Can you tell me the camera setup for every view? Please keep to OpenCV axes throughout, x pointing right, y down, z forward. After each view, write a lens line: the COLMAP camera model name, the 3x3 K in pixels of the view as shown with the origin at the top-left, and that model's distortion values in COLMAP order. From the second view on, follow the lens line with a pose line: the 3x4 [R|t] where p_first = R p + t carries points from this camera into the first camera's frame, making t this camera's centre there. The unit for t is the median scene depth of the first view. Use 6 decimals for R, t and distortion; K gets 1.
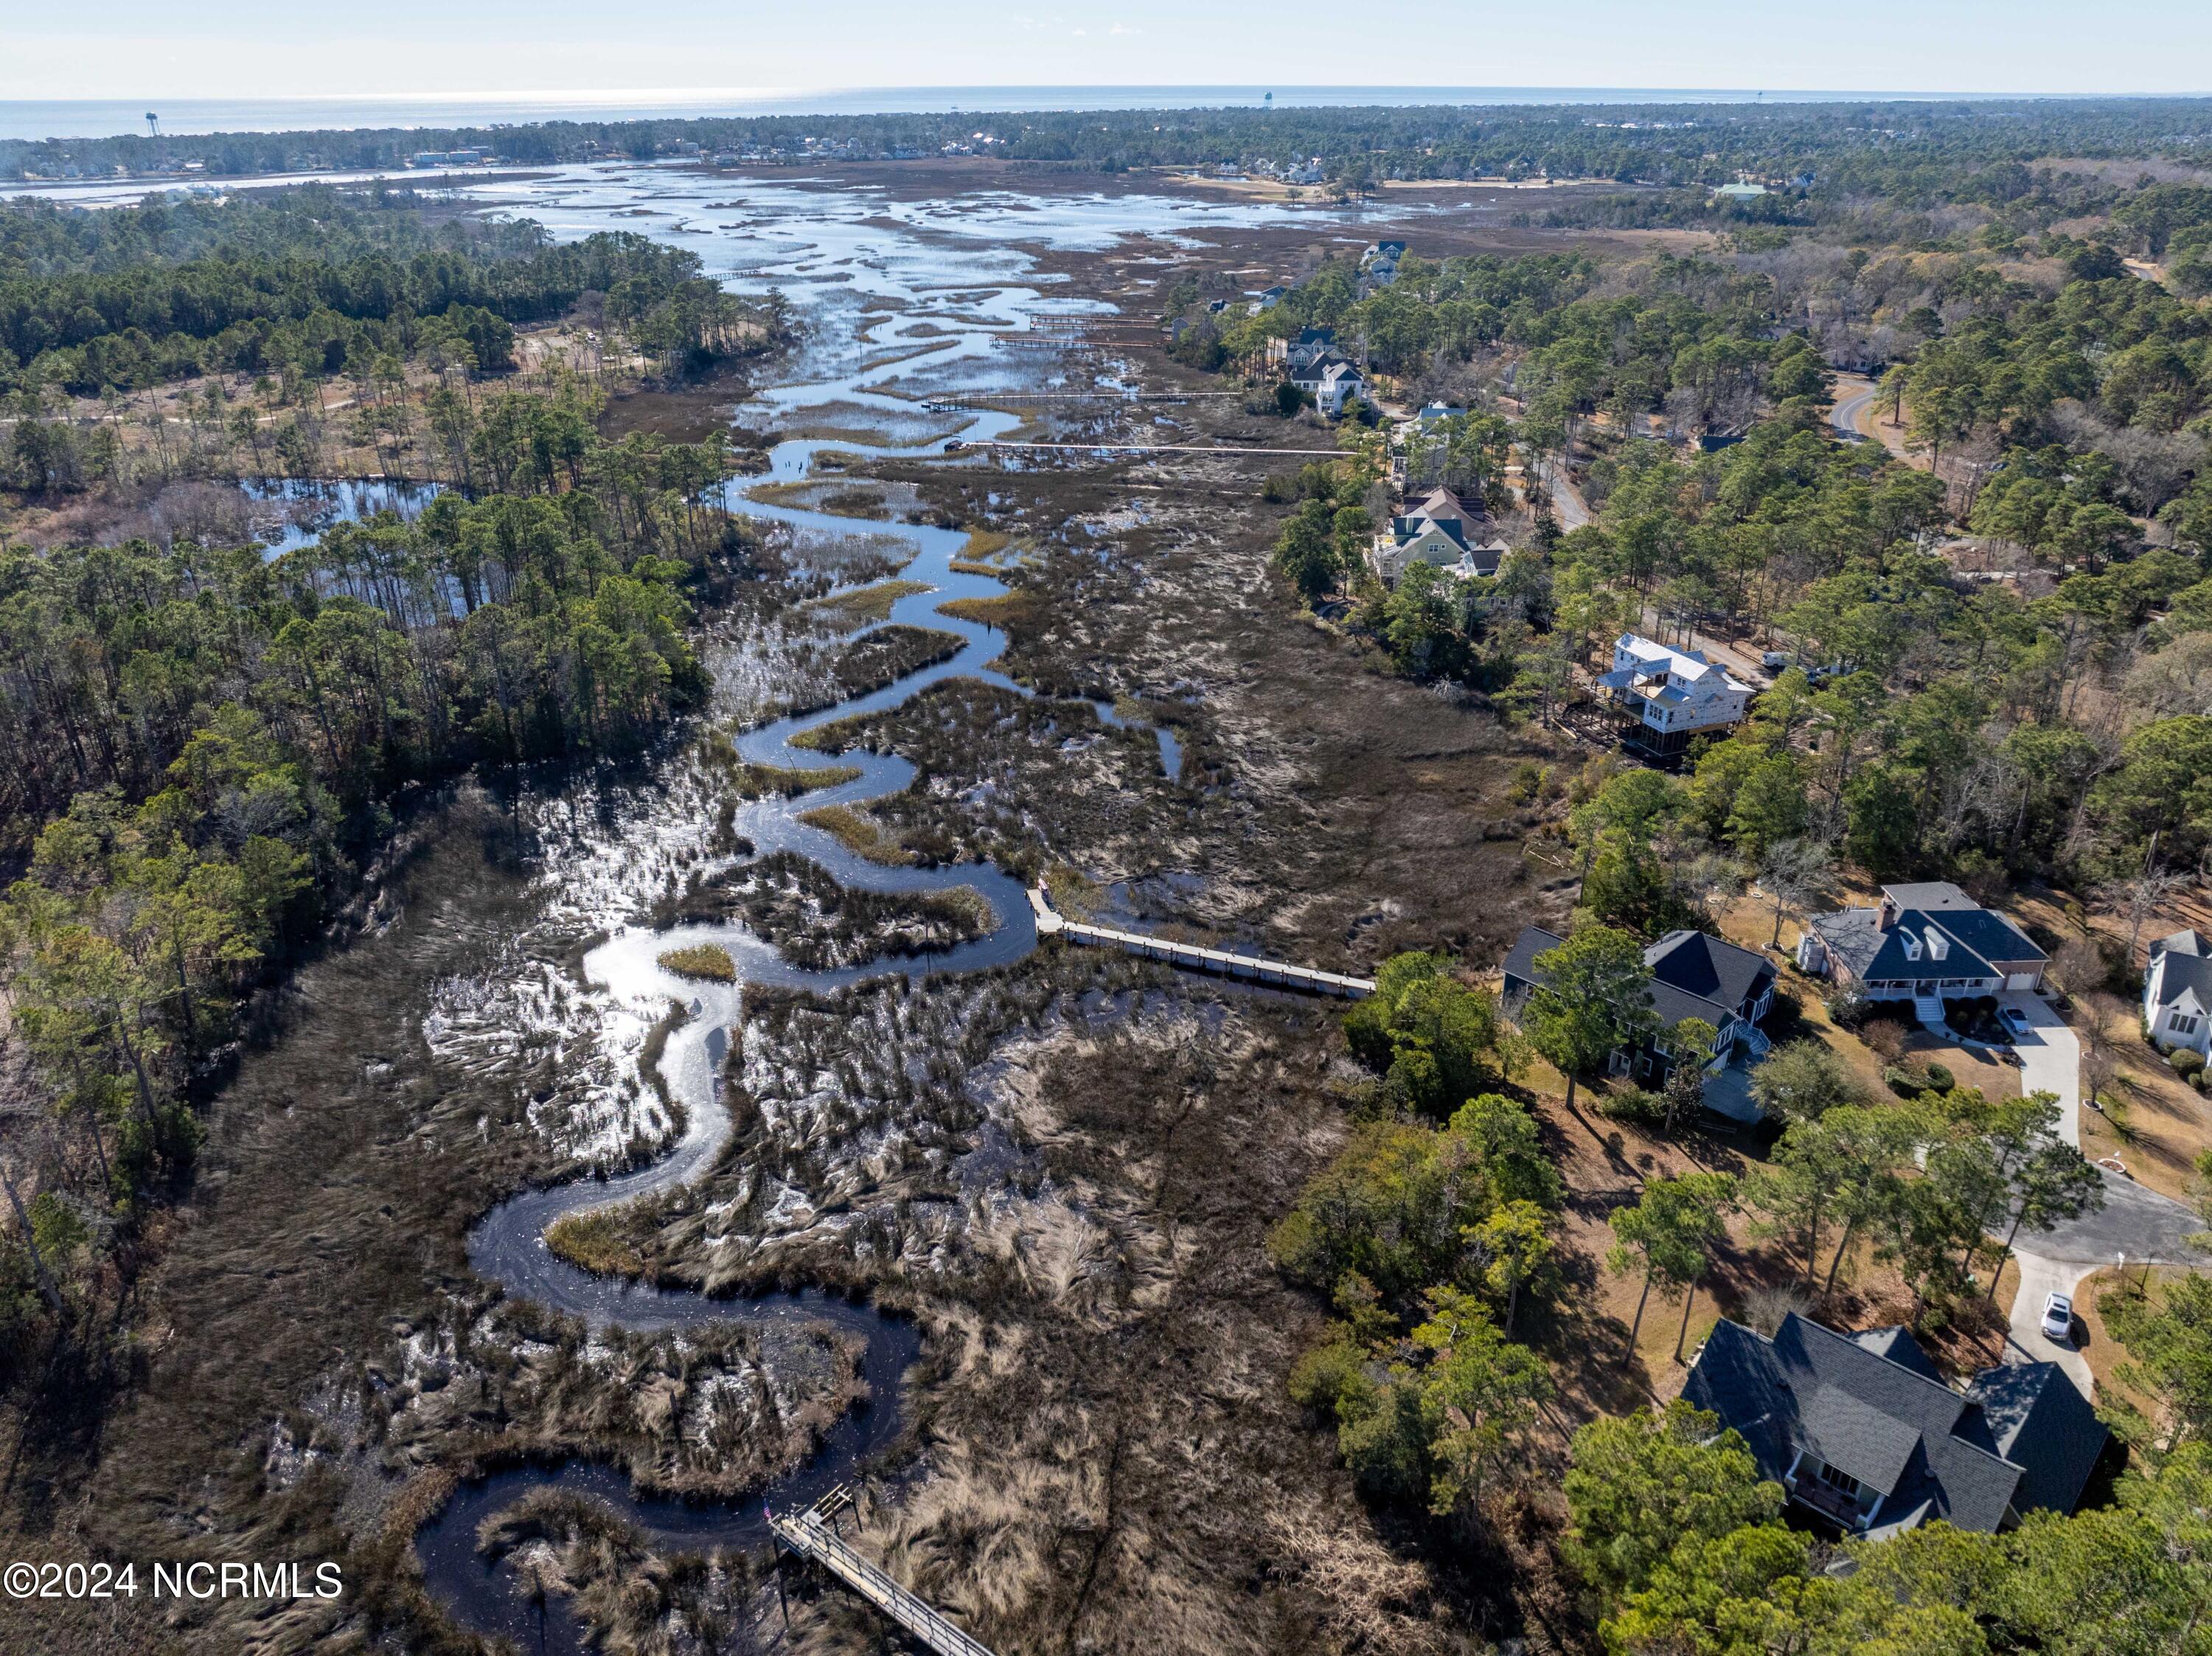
lens RADIAL K [[1564.4, 0, 1110.8], [0, 1564.4, 834.3], [0, 0, 1]] dist [-0.039332, 0.002972]
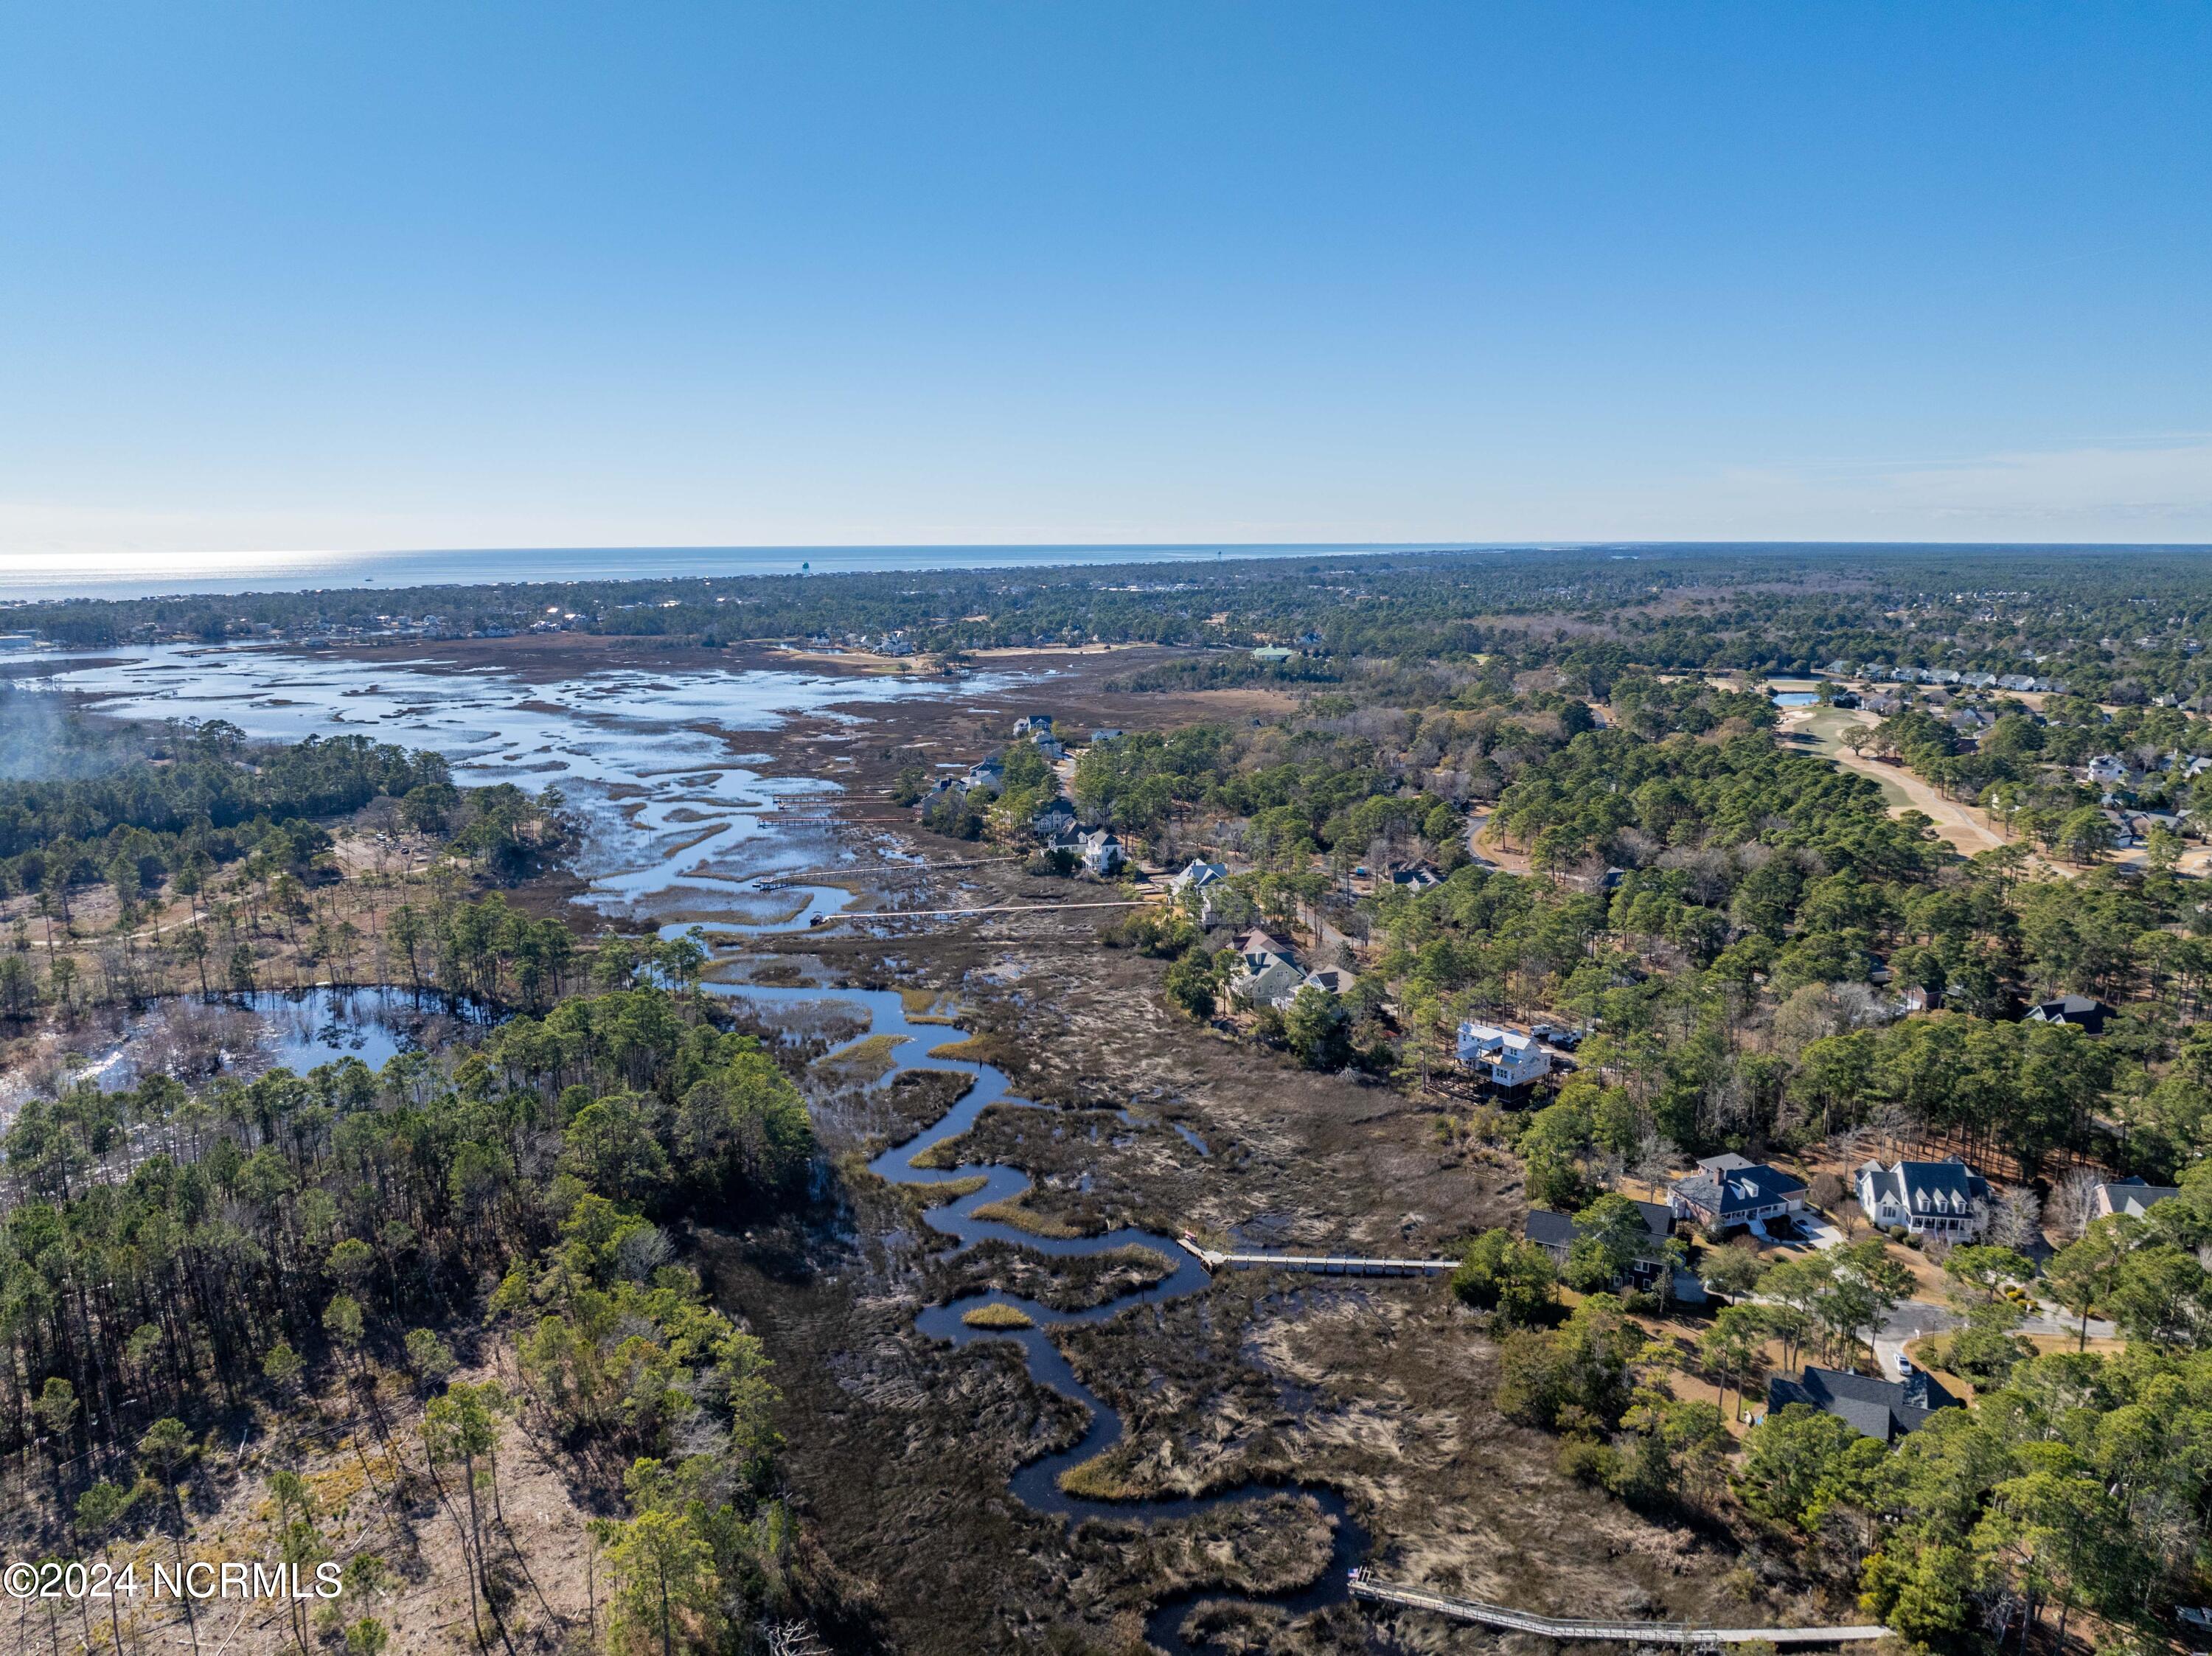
lens RADIAL K [[1564.4, 0, 1113.8], [0, 1564.4, 818.1], [0, 0, 1]] dist [-0.039332, 0.002972]
pose [[0.953714, -0.053708, 0.295881, -0.270346], [0.132551, 0.958261, -0.253310, 0.010062], [-0.269926, 0.280804, 0.921026, -0.212480]]
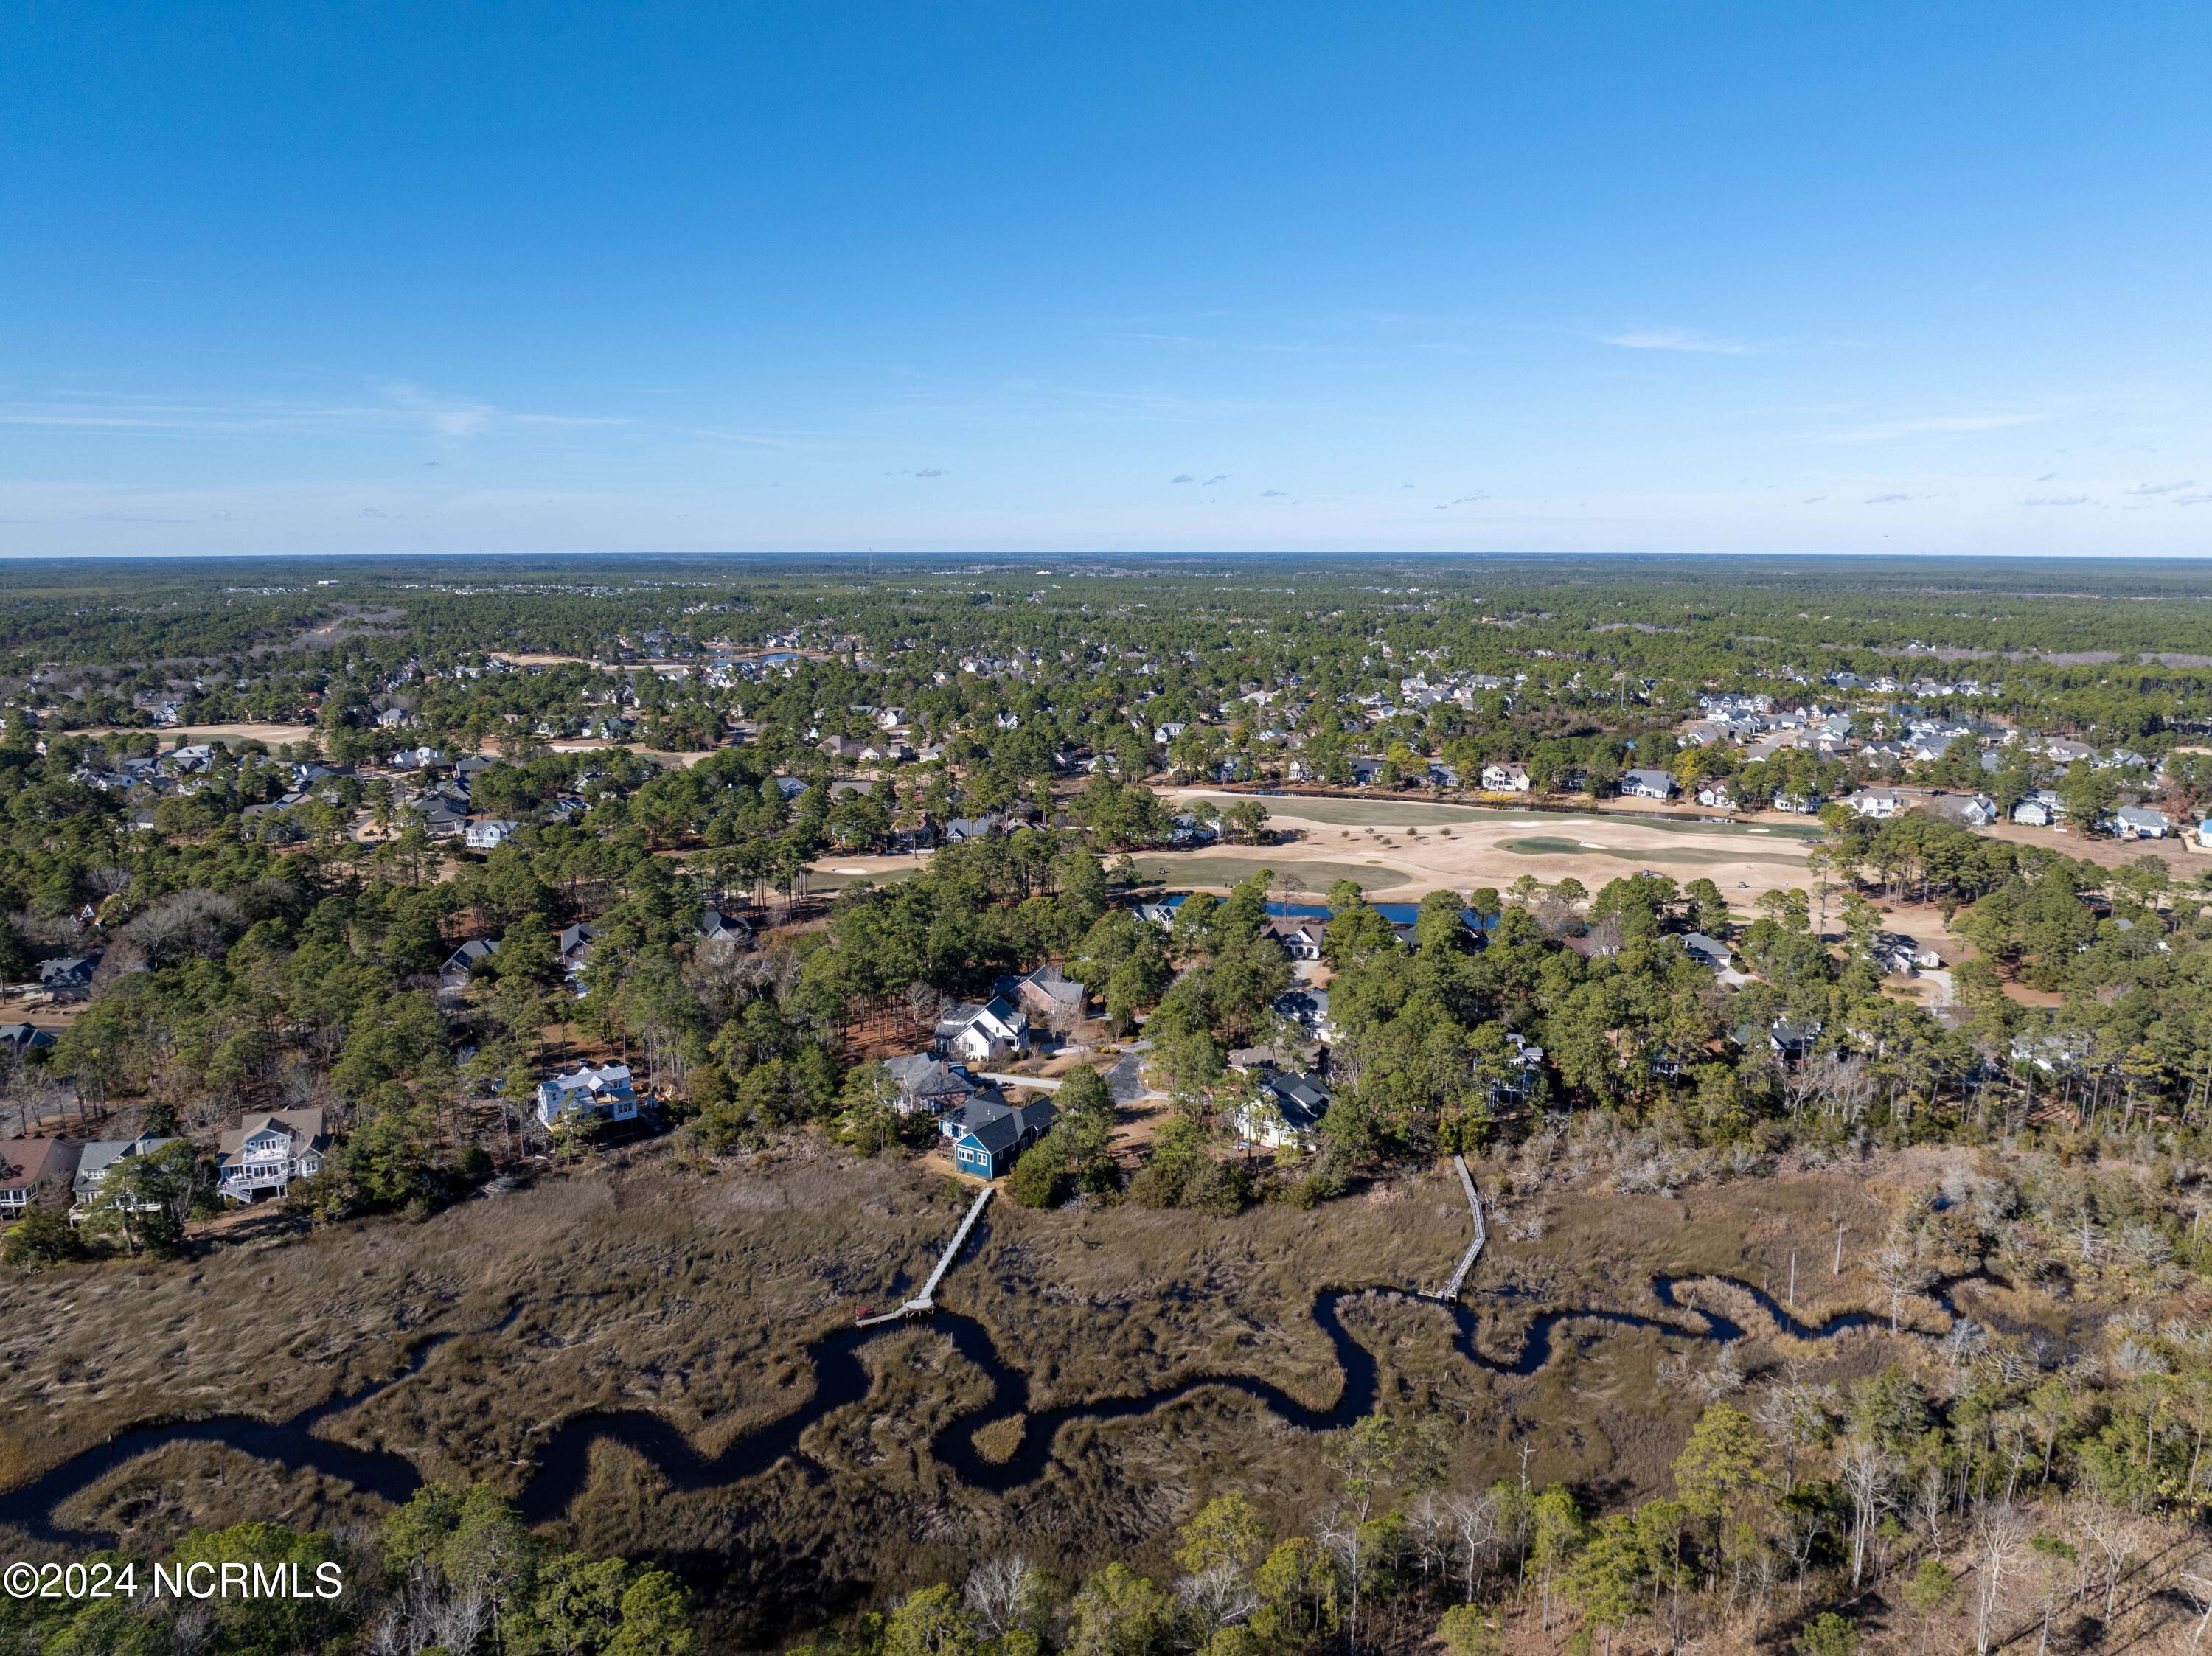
lens RADIAL K [[1564.4, 0, 1107.9], [0, 1564.4, 839.6], [0, 0, 1]] dist [-0.039332, 0.002972]
pose [[-0.216066, -0.183347, 0.959010, -0.666844], [0.429898, 0.864015, 0.262042, -0.297223], [-0.876643, 0.468895, -0.107864, 0.411763]]
